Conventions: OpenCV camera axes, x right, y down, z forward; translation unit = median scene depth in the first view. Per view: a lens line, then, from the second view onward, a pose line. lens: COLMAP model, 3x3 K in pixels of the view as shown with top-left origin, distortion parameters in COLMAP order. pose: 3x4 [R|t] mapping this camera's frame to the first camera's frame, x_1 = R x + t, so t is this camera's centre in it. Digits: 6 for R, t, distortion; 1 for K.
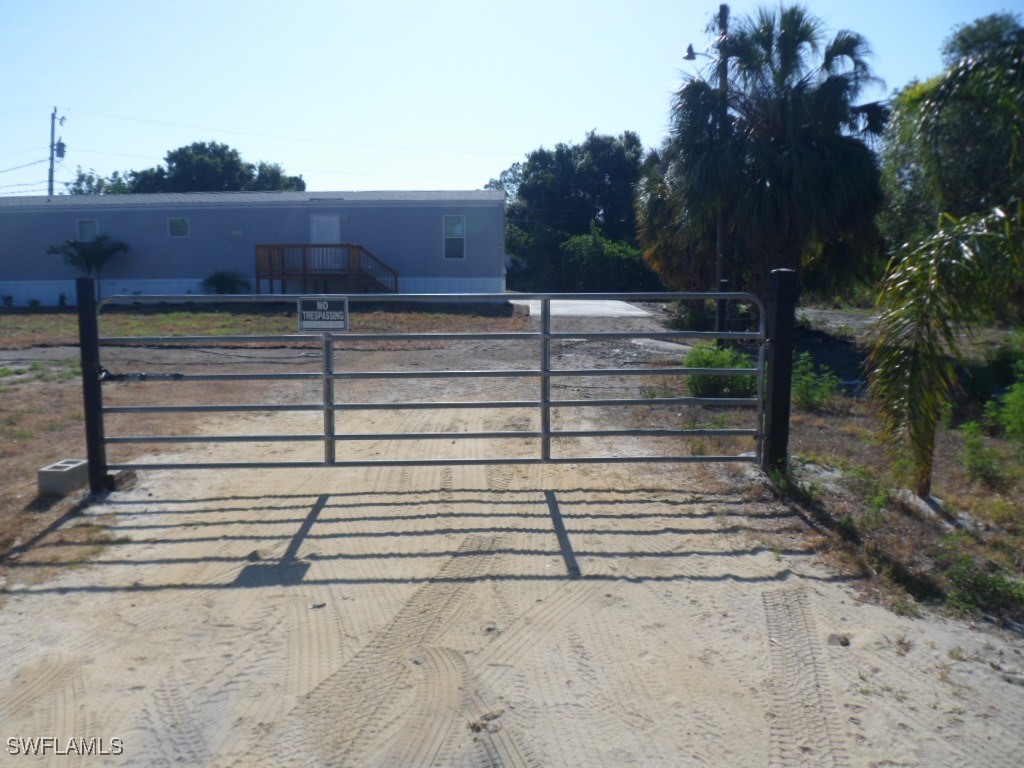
lens RADIAL K [[865.7, 0, 507.4], [0, 865.7, 372.6], [0, 0, 1]] dist [-0.036231, 0.001350]
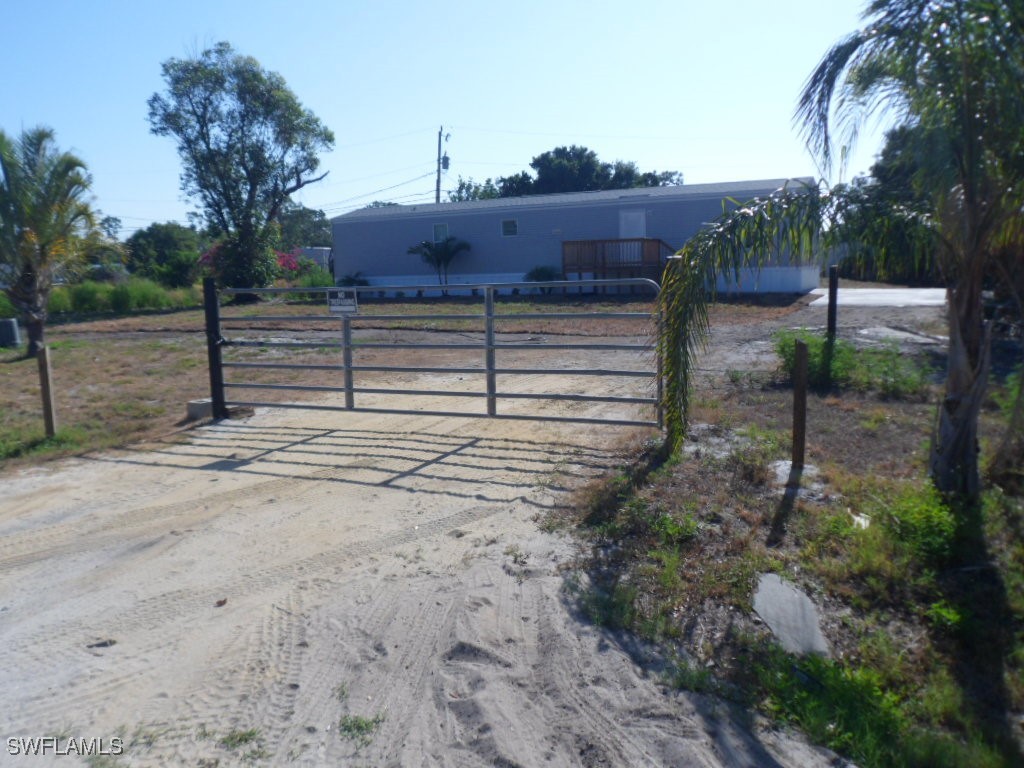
lens RADIAL K [[865.7, 0, 511.5], [0, 865.7, 387.6], [0, 0, 1]] dist [-0.036231, 0.001350]
pose [[0.892710, 0.043226, -0.448553, 0.599316], [-0.030835, 0.998915, 0.034894, 0.013472], [0.449575, -0.017319, 0.893075, -0.114273]]
